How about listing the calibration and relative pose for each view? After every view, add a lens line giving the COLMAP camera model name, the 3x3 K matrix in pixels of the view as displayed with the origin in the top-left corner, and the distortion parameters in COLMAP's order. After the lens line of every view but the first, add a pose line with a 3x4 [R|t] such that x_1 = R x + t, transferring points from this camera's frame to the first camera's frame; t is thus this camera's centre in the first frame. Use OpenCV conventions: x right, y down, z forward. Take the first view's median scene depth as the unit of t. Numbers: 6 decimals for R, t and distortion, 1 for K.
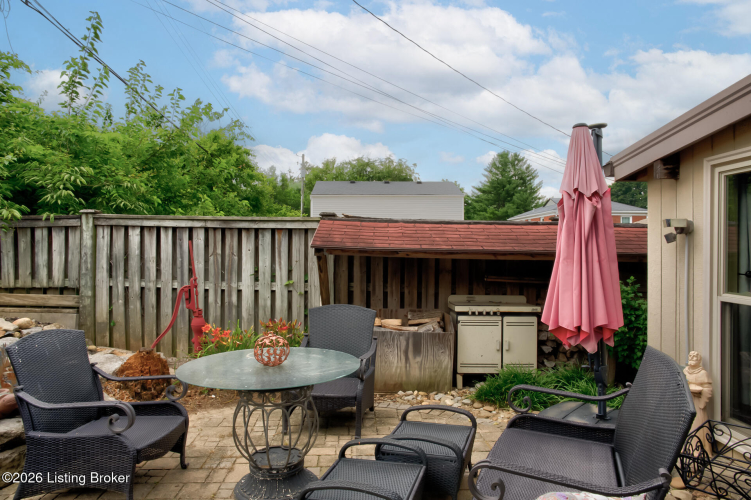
lens RADIAL K [[509.4, 0, 374.2], [0, 509.4, 248.7], [0, 0, 1]] dist [-0.113736, 0.123434]
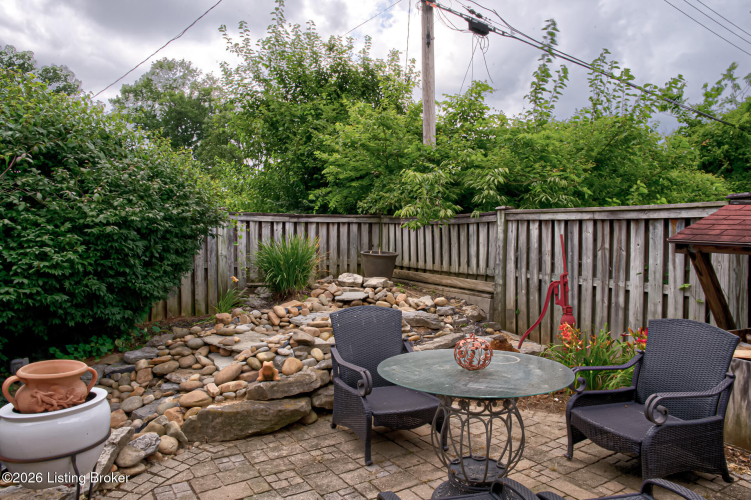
lens RADIAL K [[509.4, 0, 374.2], [0, 509.4, 248.7], [0, 0, 1]] dist [-0.113736, 0.123434]
pose [[0.501321, 0.018636, -0.865060, 0.257026], [-0.004845, 0.999813, 0.018731, -0.003960], [0.865248, -0.005199, 0.501318, 0.191001]]
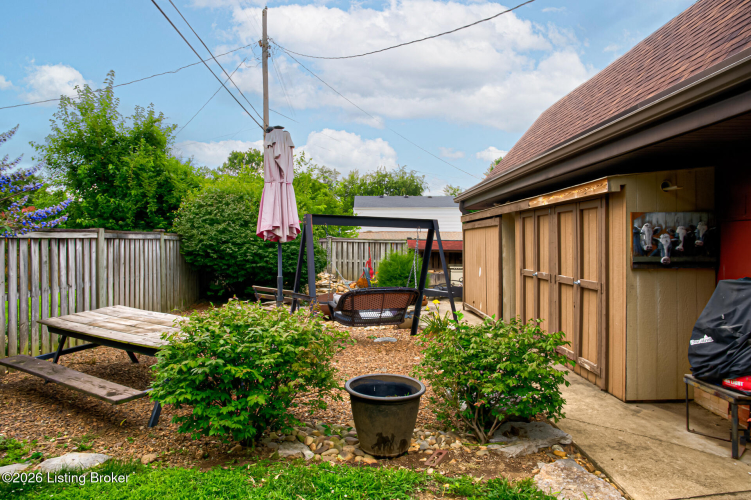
lens RADIAL K [[509.4, 0, 374.2], [0, 509.4, 248.7], [0, 0, 1]] dist [-0.113736, 0.123434]
pose [[0.999997, -0.000968, -0.002312, -0.295197], [0.001011, 0.999818, 0.019058, -0.061399], [0.002293, -0.019060, 0.999816, -2.095174]]
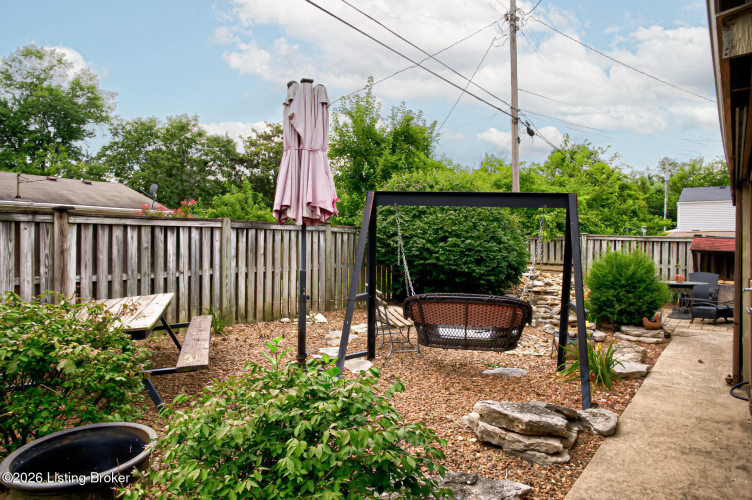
lens RADIAL K [[510.1, 0, 374.7], [0, 510.1, 248.7], [0, 0, 1]] dist [-0.113736, 0.123434]
pose [[0.792085, 0.012723, -0.610278, 0.119693], [-0.005562, 0.999892, 0.013627, -0.028821], [0.610386, -0.007399, 0.792070, -1.605999]]
